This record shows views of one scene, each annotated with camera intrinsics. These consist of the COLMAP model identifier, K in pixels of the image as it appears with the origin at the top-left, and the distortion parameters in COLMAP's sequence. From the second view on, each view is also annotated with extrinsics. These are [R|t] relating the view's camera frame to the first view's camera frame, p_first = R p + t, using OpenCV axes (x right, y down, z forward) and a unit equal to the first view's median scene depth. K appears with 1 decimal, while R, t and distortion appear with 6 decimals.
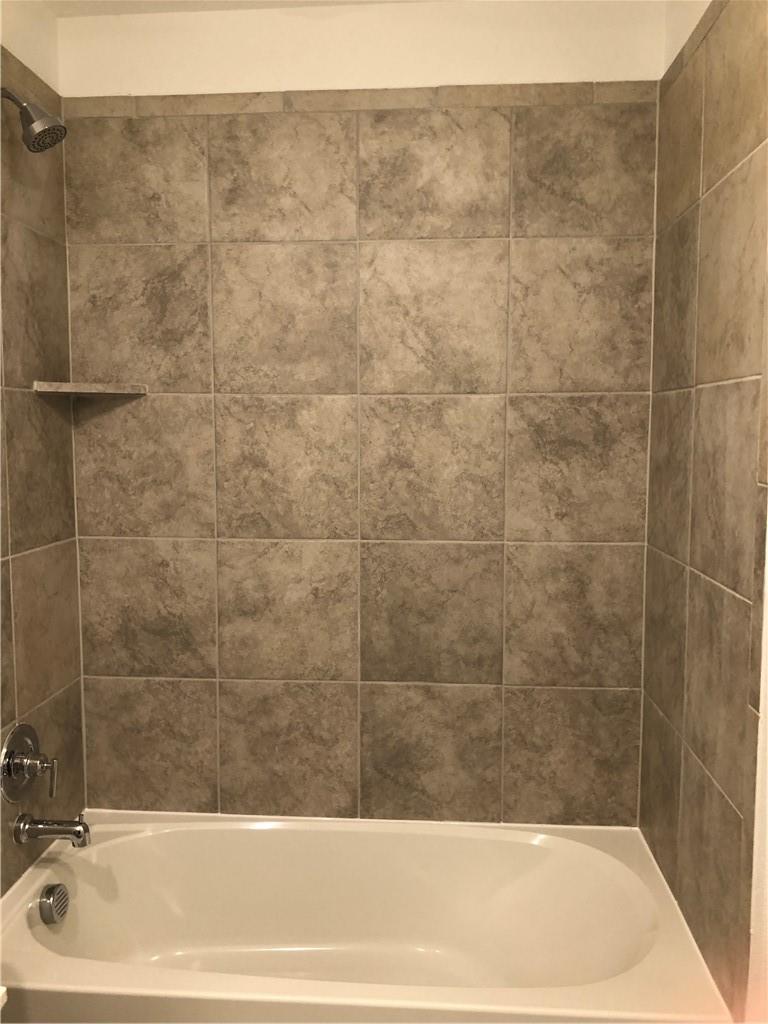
lens RADIAL K [[828.6, 0, 368.9], [0, 828.6, 501.1], [0, 0, 1]] dist [0.031192, -0.031454]
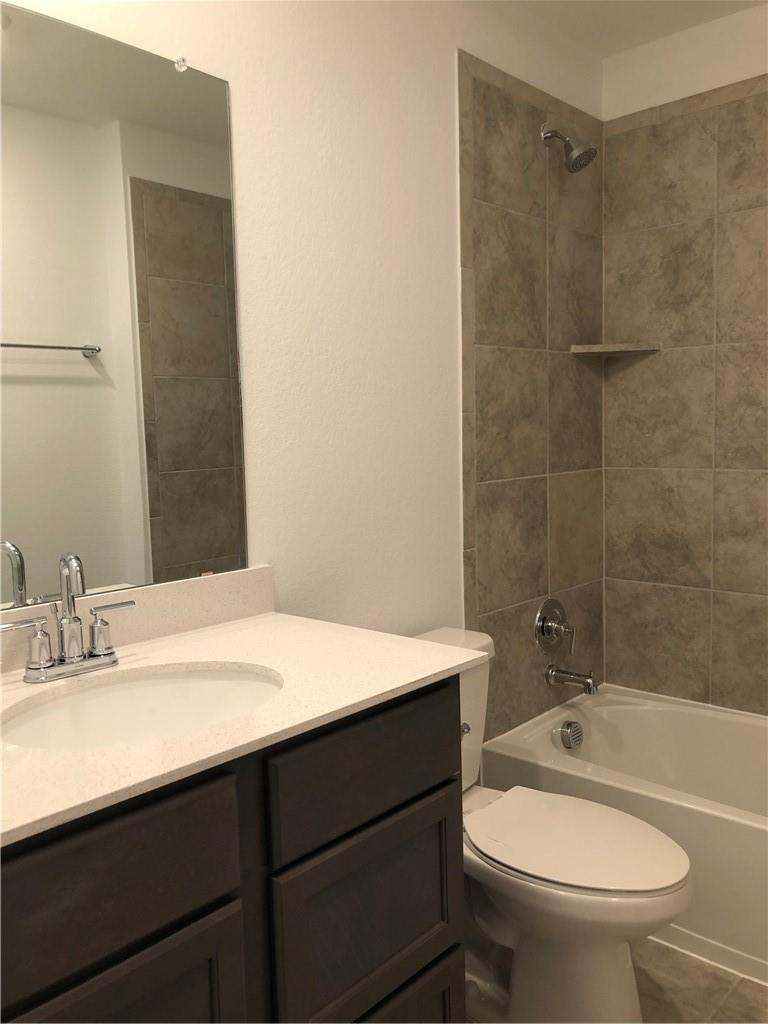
lens RADIAL K [[828.6, 0, 387.1], [0, 828.6, 508.0], [0, 0, 1]] dist [0.031192, -0.031454]
pose [[0.780529, 0.041645, -0.623730, 0.194305], [-0.027795, 0.999104, 0.031926, 0.076875], [0.624501, -0.007582, 0.780987, -0.210098]]
